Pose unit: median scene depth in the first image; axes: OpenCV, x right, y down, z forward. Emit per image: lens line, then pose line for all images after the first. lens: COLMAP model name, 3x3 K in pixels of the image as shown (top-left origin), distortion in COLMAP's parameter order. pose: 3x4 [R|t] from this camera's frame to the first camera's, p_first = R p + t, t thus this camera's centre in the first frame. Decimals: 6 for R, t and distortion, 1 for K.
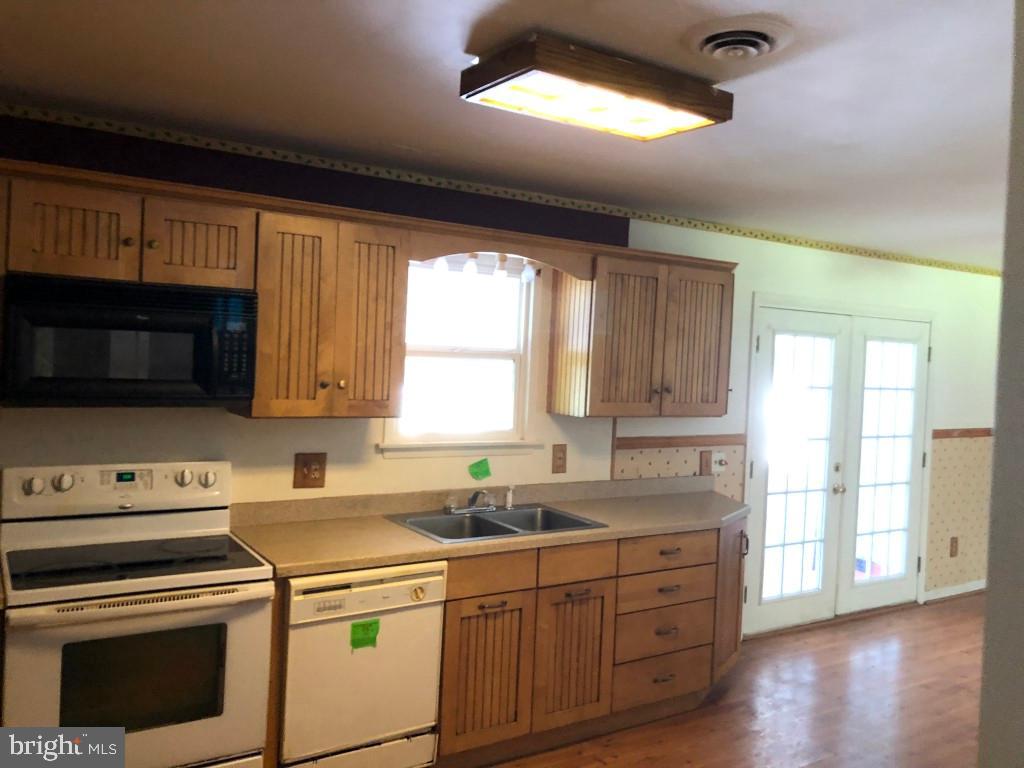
lens RADIAL K [[836.5, 0, 512.0], [0, 836.5, 384.0], [0, 0, 1]] dist [0.028876, -0.001111]
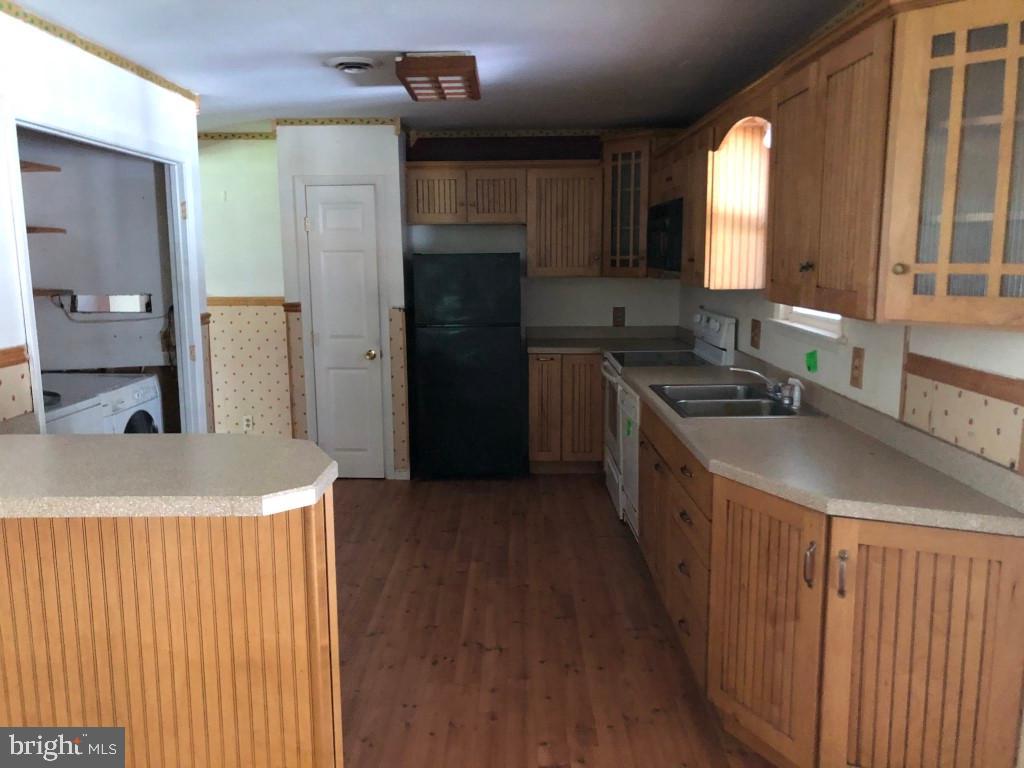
lens RADIAL K [[896.3, 0, 512.0], [0, 896.3, 398.5], [0, 0, 1]] dist [0.008628, 0.003441]
pose [[-0.537268, 0.107373, -0.836549, 0.729975], [-0.043178, 0.987061, 0.154422, 0.008818], [0.842305, 0.119087, -0.525681, 0.981895]]
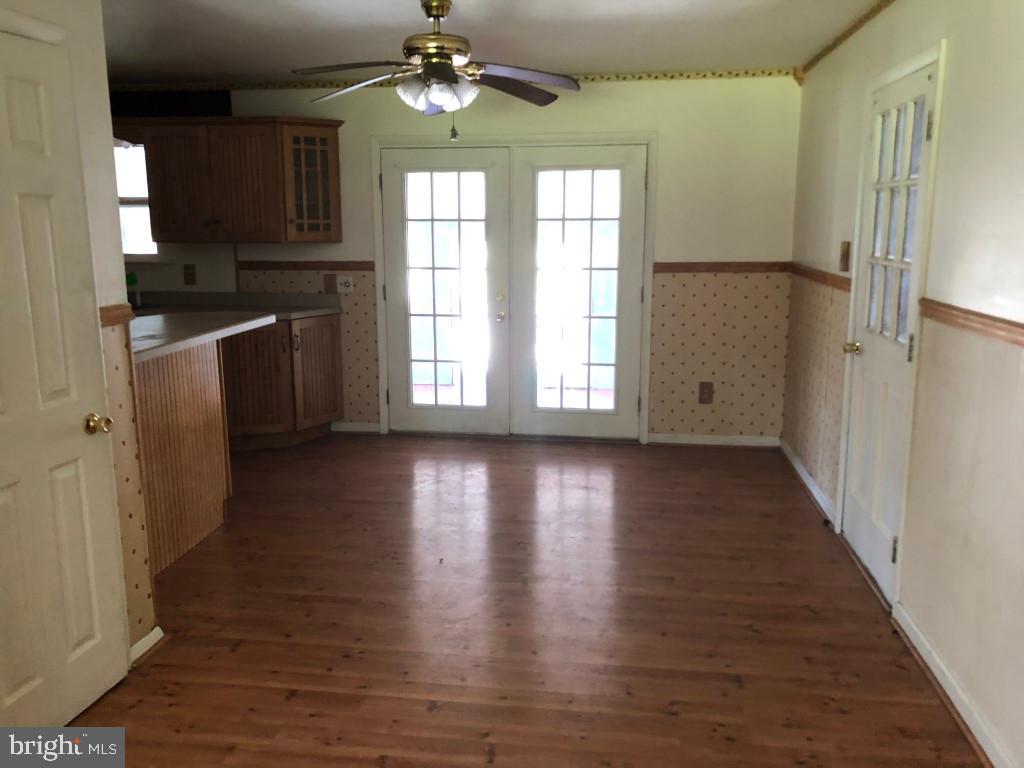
lens RADIAL K [[836.5, 0, 512.0], [0, 836.5, 384.0], [0, 0, 1]] dist [0.028876, -0.001111]
pose [[0.753019, 0.087297, -0.652183, 1.208979], [0.010869, 0.989375, 0.144981, 0.061667], [0.657909, -0.116262, 0.744069, 0.230266]]
